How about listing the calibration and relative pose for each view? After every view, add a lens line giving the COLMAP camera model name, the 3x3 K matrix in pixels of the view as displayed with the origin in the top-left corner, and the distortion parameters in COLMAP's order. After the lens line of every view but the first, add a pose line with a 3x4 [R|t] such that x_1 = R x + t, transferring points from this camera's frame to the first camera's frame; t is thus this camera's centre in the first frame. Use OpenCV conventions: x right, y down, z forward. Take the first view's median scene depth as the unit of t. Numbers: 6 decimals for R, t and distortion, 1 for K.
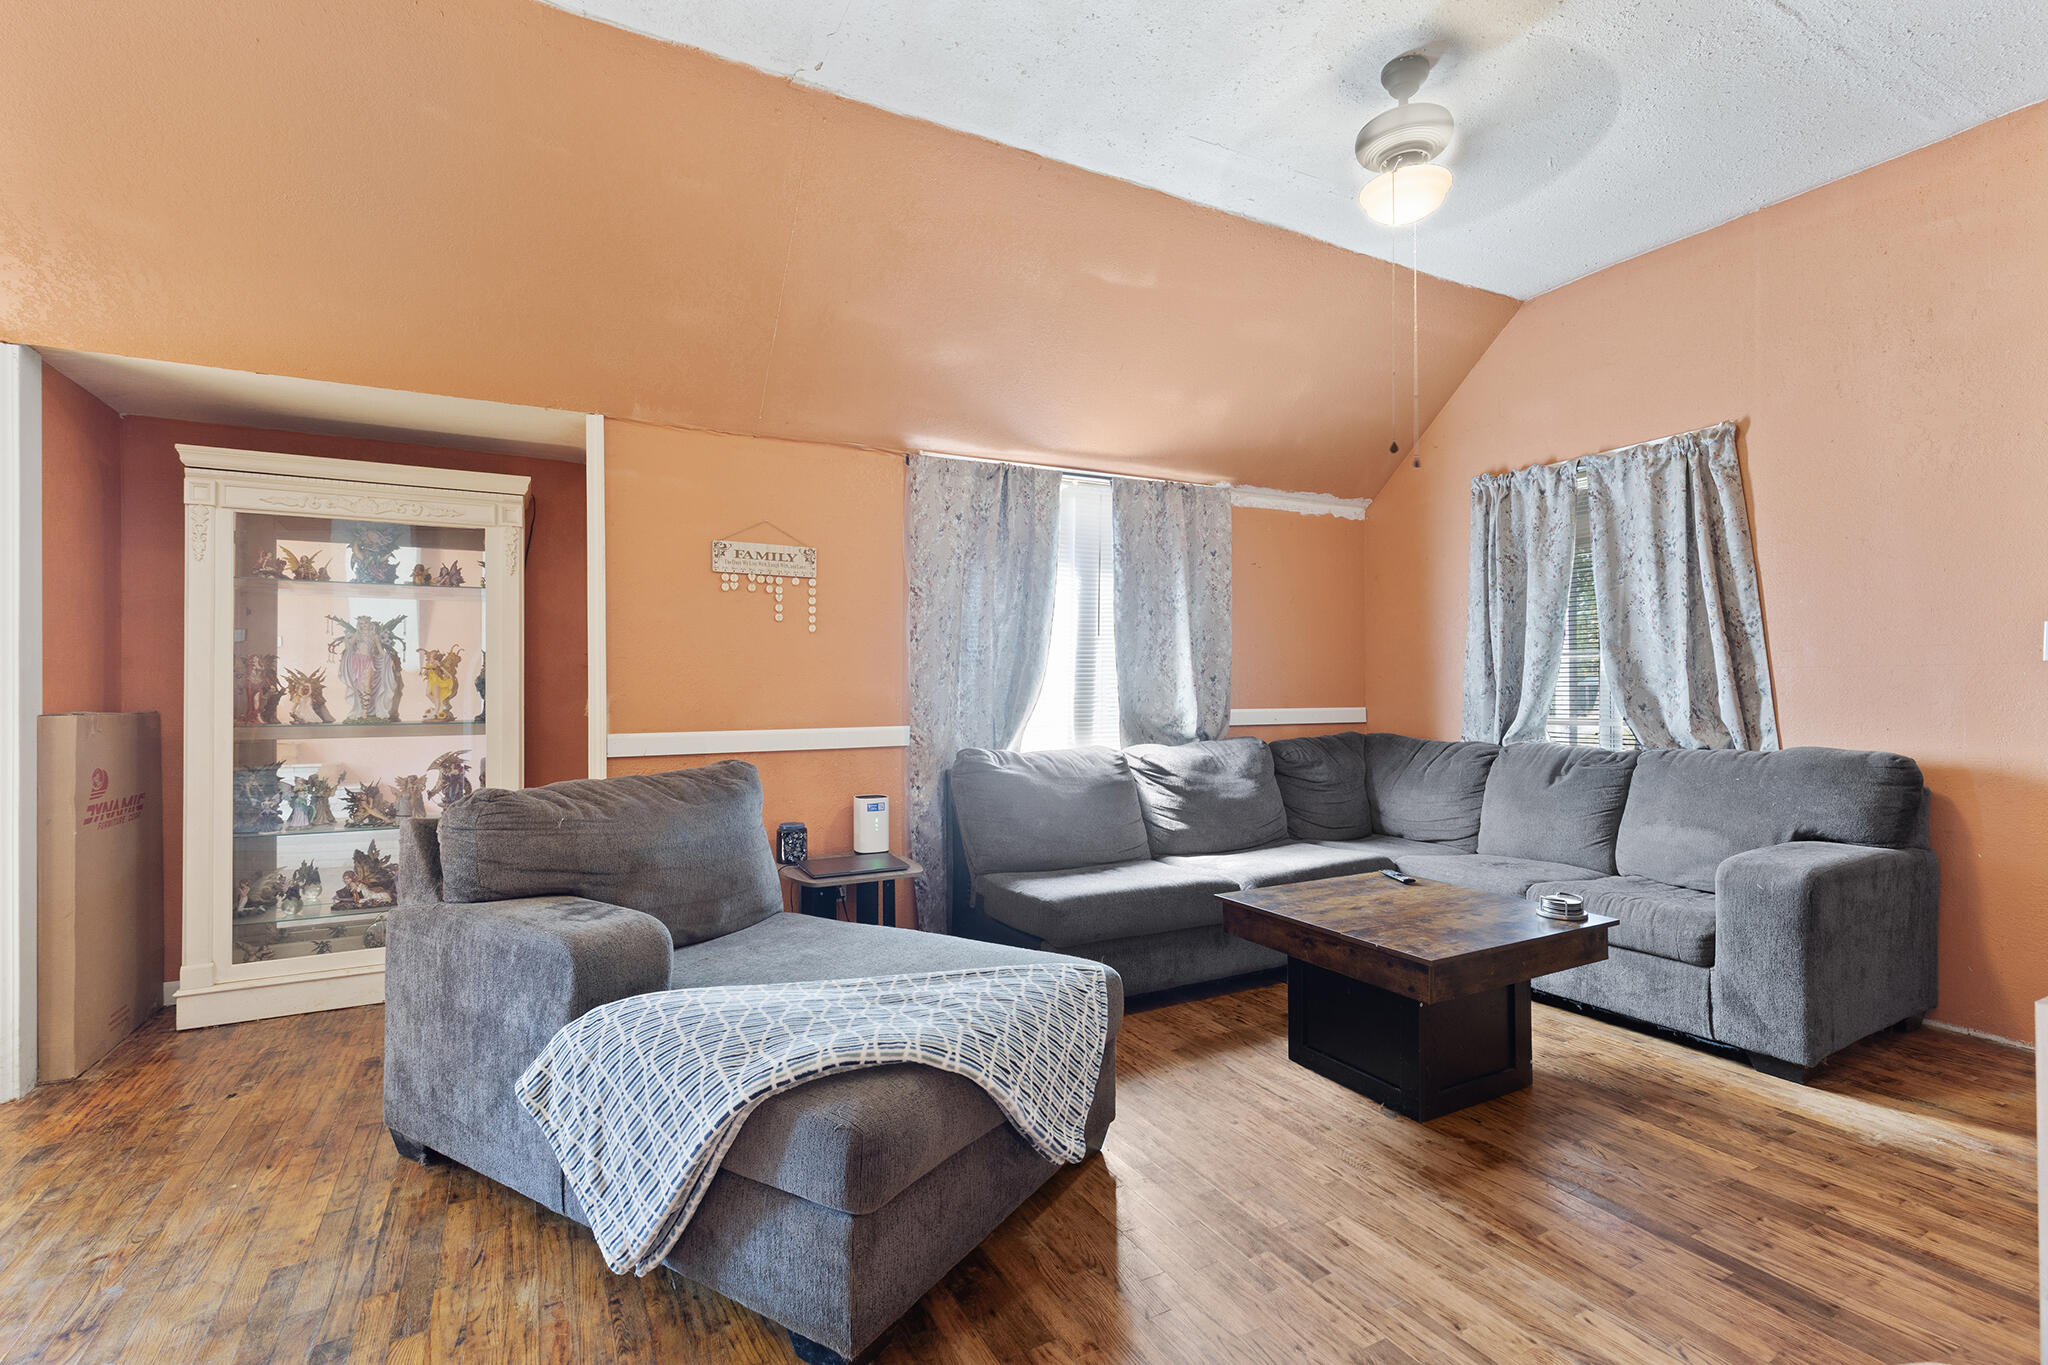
lens RADIAL K [[922.4, 0, 1019.3], [0, 922.4, 679.8], [0, 0, 1]] dist [-0.000880, -0.000048]
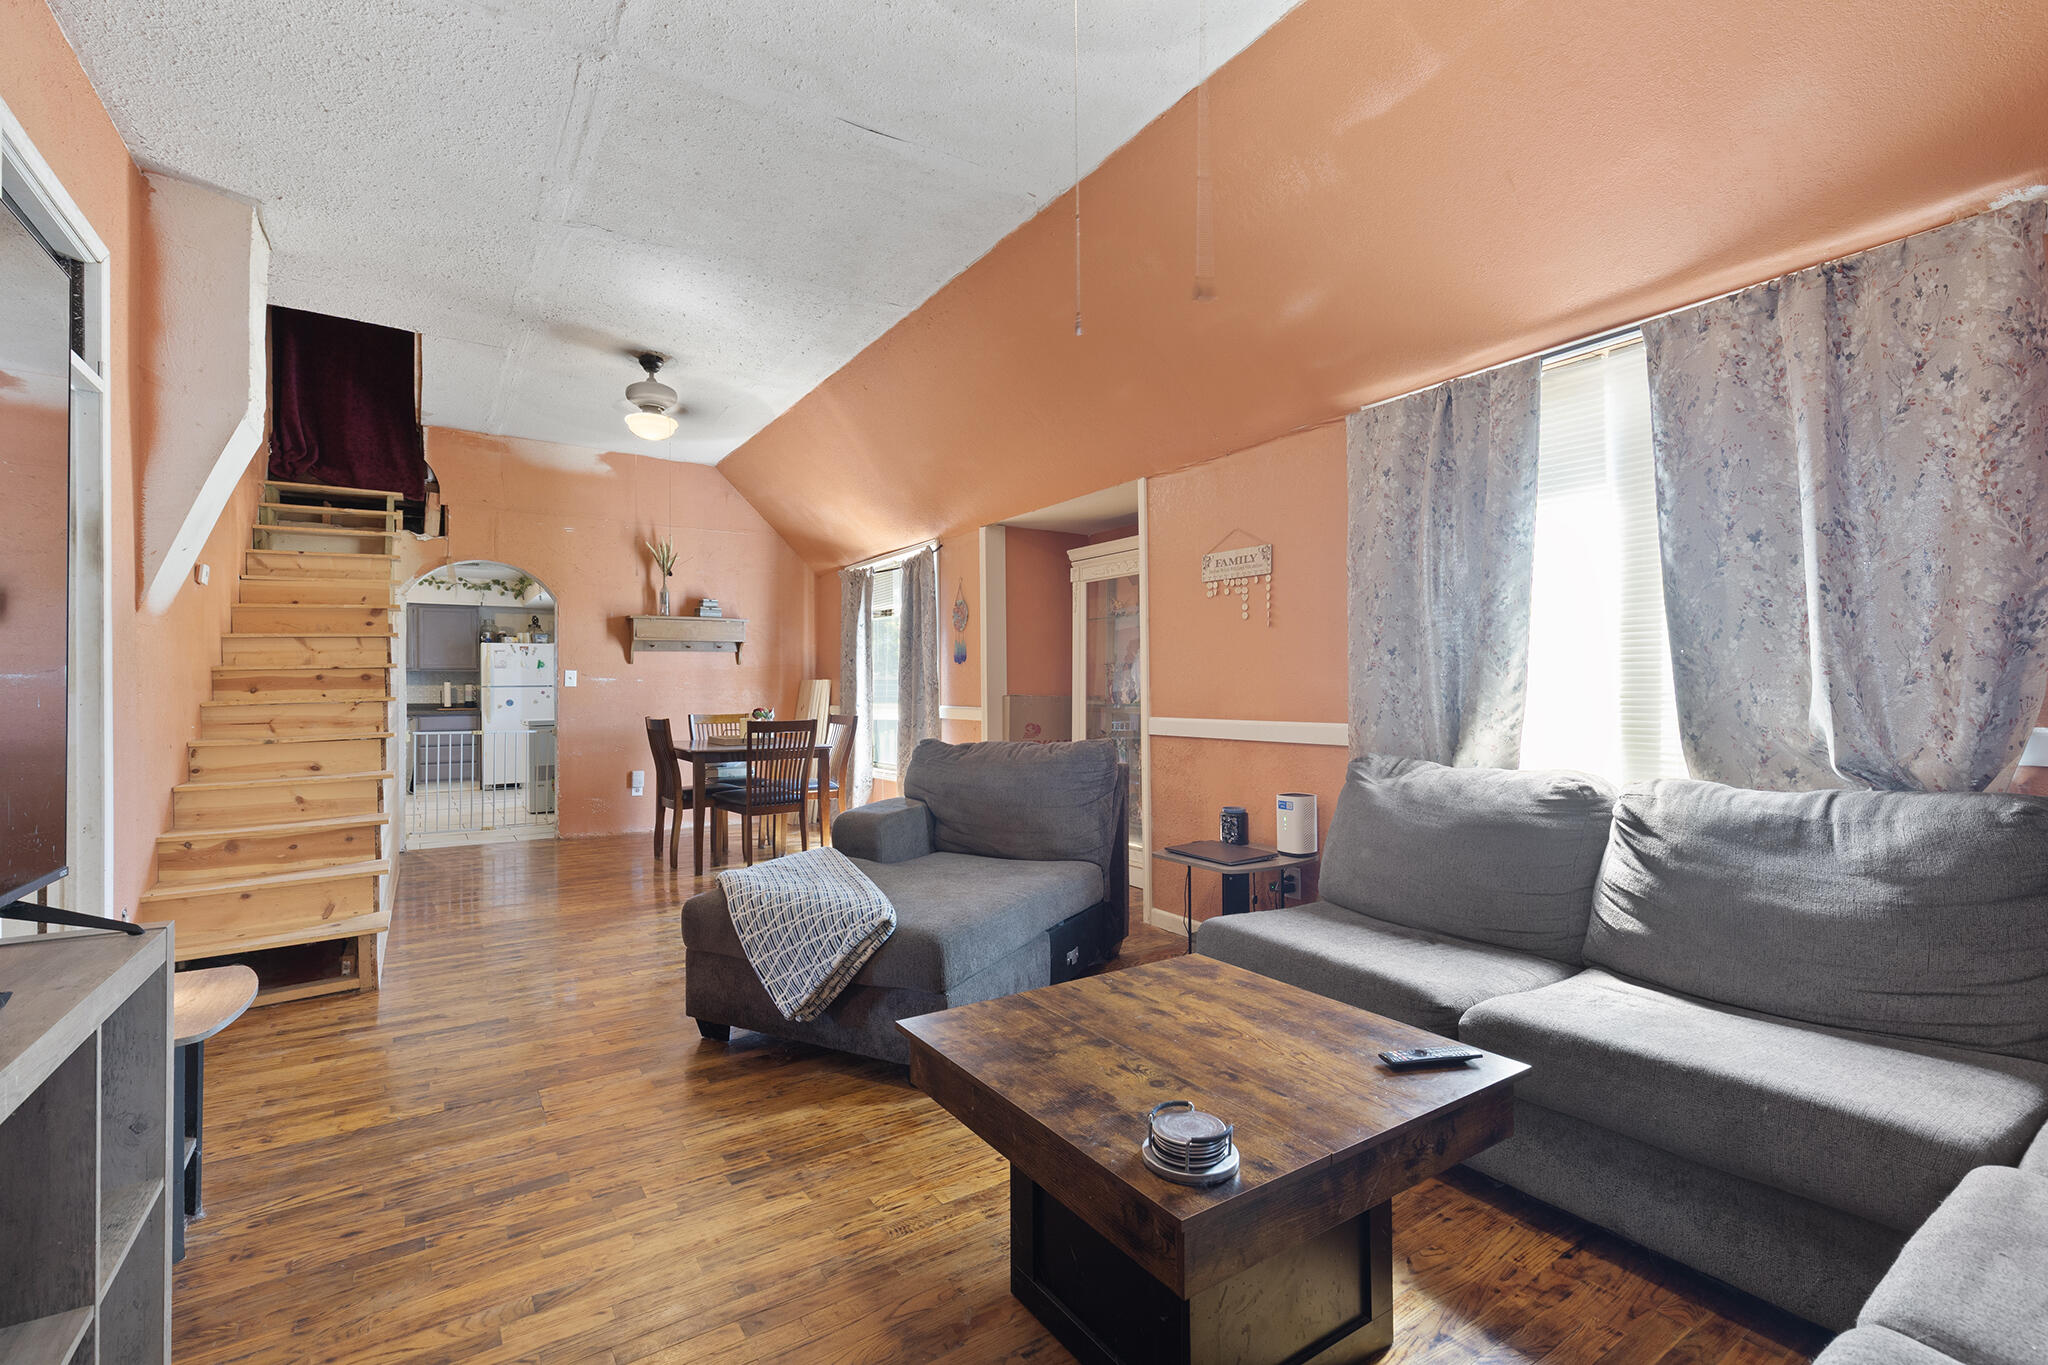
lens RADIAL K [[922.4, 0, 1019.5], [0, 922.4, 683.2], [0, 0, 1]] dist [-0.000880, -0.000048]
pose [[0.077387, -0.004001, -0.996993, 0.727820], [0.009196, 0.999952, -0.003300, 0.010479], [0.996959, -0.008913, 0.077420, 0.609295]]
